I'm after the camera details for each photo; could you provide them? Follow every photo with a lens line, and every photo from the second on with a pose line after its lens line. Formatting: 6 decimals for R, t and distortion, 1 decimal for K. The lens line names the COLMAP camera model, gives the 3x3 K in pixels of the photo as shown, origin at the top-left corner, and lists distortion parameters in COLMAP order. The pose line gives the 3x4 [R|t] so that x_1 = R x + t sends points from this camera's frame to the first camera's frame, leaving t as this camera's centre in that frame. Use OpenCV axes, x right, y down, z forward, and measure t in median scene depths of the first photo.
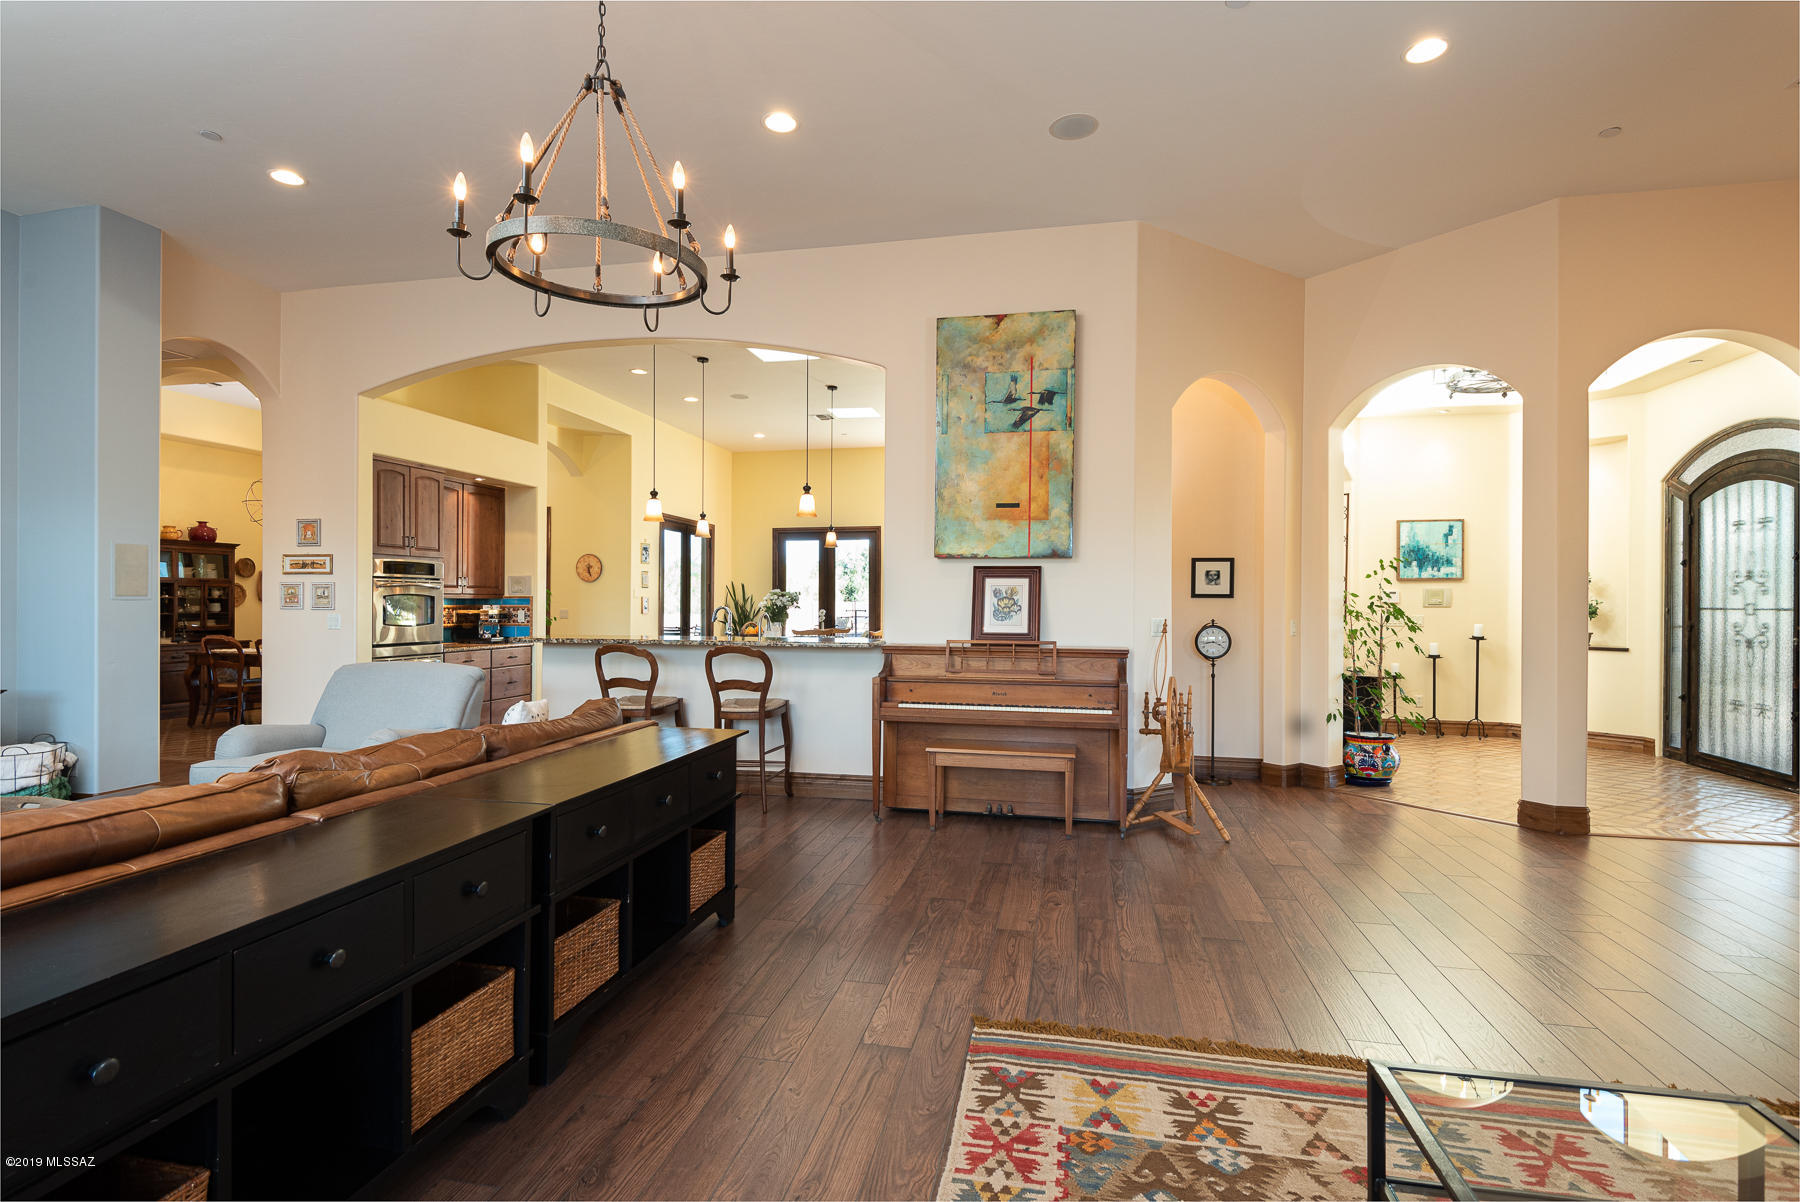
lens RADIAL K [[873.6, 0, 900.0], [0, 873.6, 601.0], [0, 0, 1]] dist [0.019021, -0.020852]
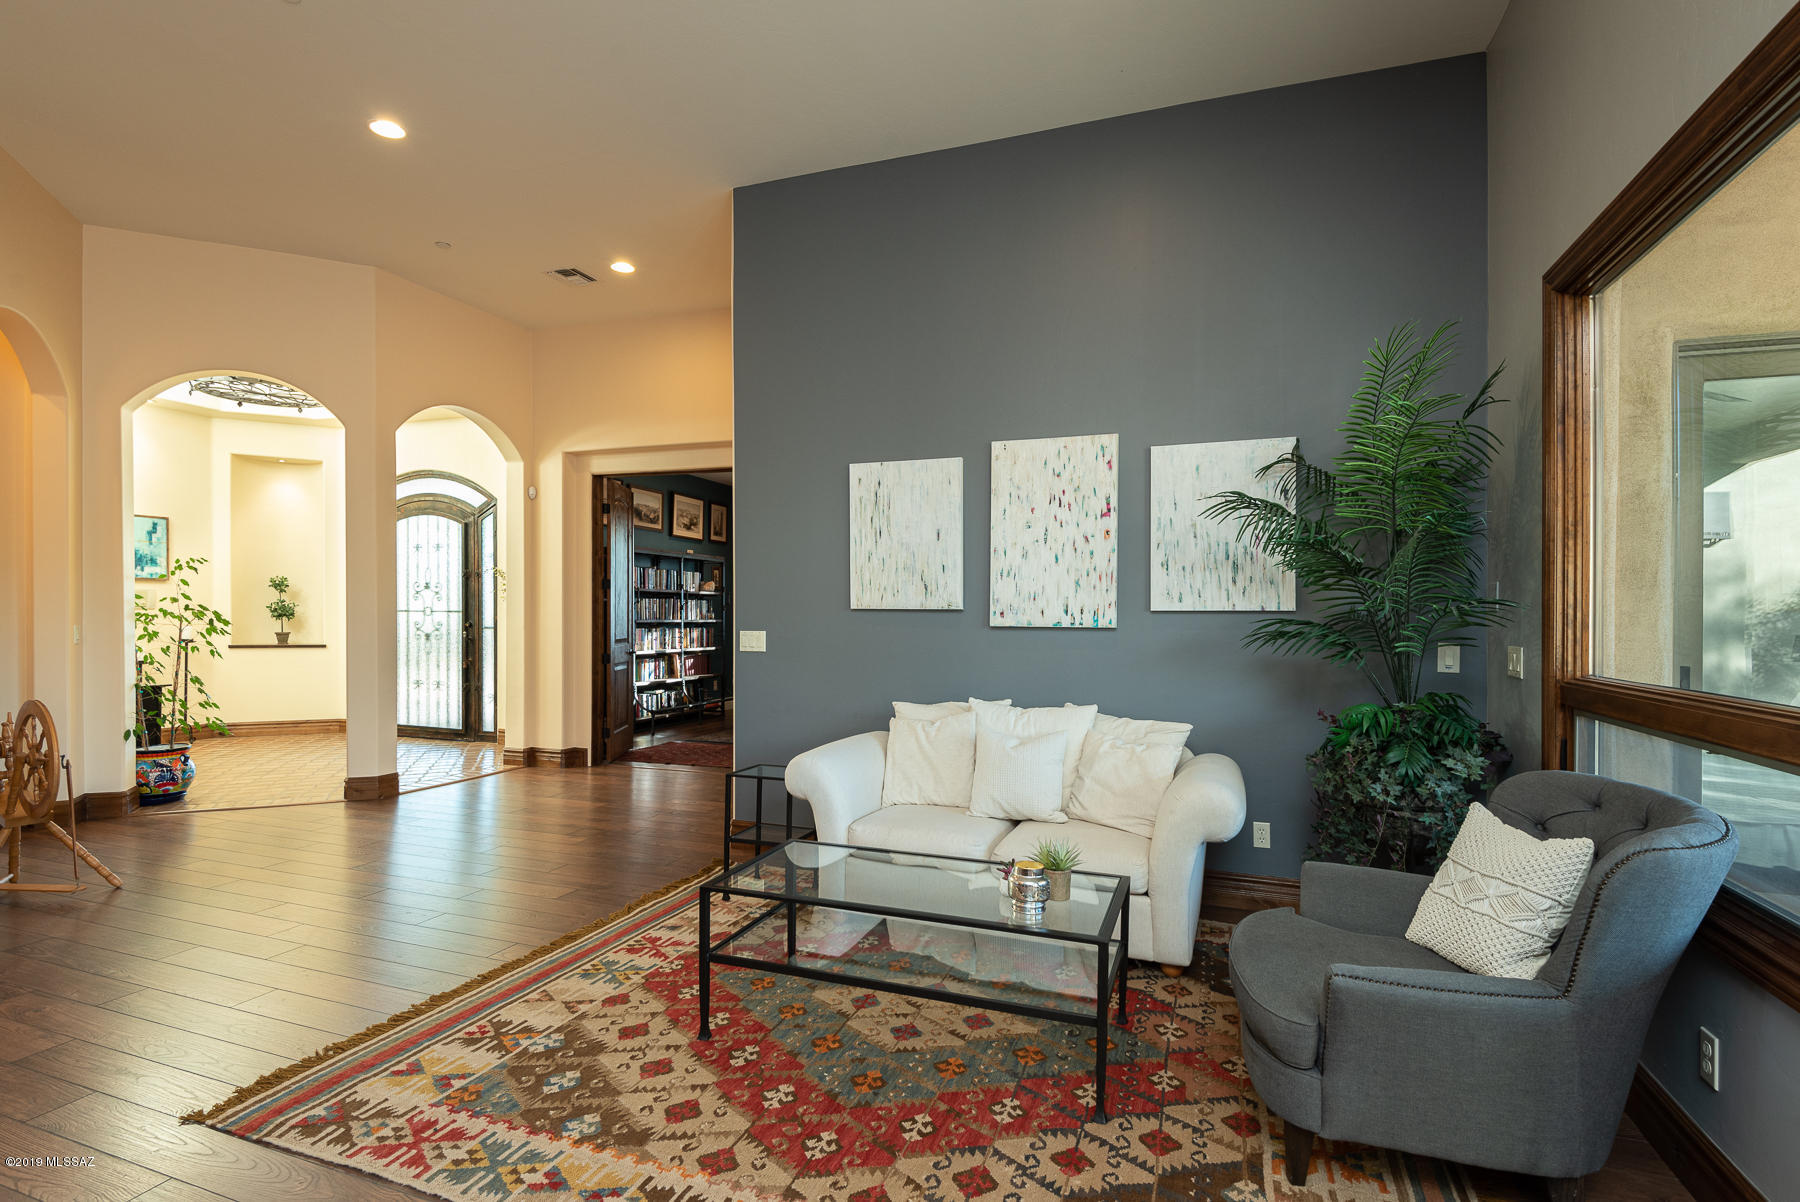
lens RADIAL K [[873.6, 0, 900.0], [0, 873.6, 601.0], [0, 0, 1]] dist [0.019021, -0.020852]
pose [[0.143288, 0.009939, 0.989631, -0.652104], [-0.009180, 0.999920, -0.008713, -0.003326], [-0.989638, -0.007837, 0.143368, 0.241972]]
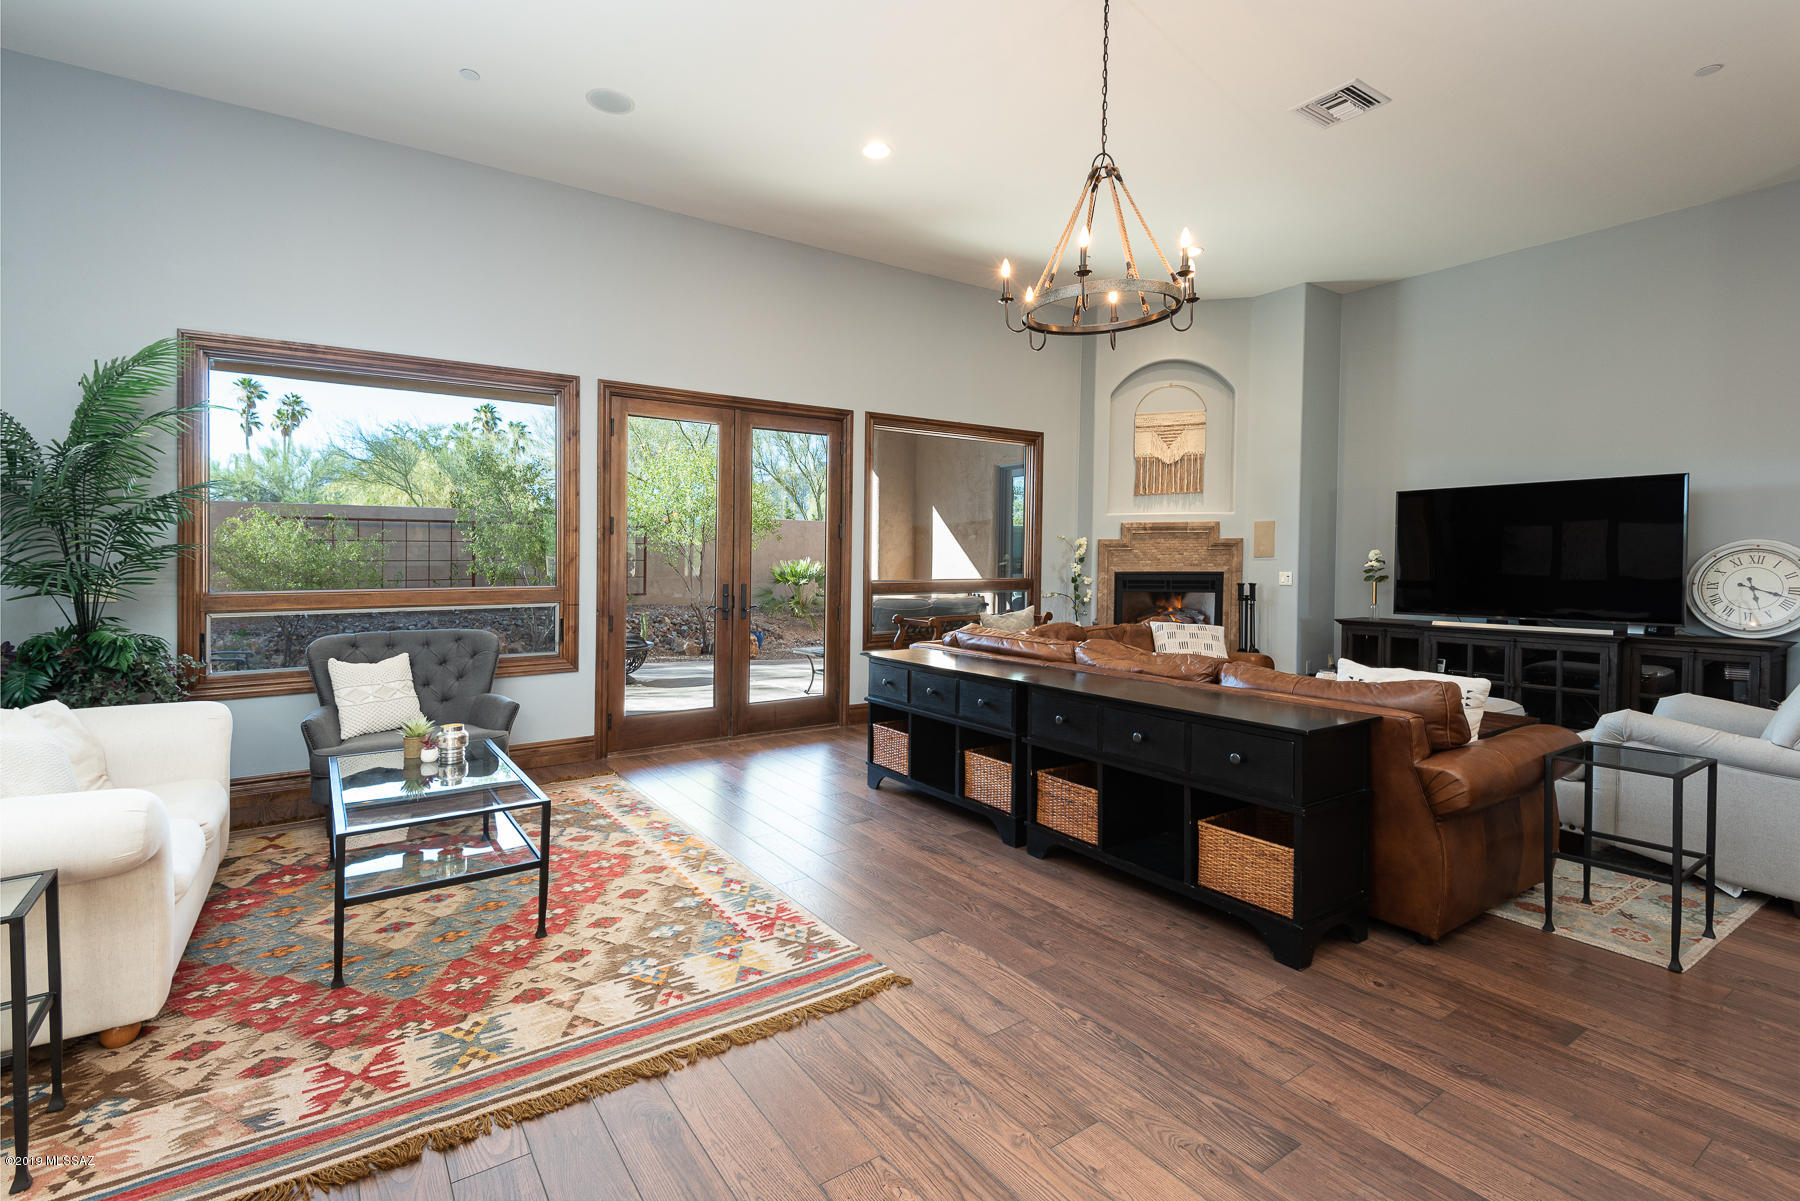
lens RADIAL K [[823.8, 0, 891.4], [0, 823.8, 590.8], [0, 0, 1]] dist [0.002743, -0.008611]
pose [[-0.697004, 0.025219, -0.716623, 0.779948], [-0.003495, 0.999250, 0.038565, 0.003315], [0.717059, 0.029385, -0.696393, 1.683750]]
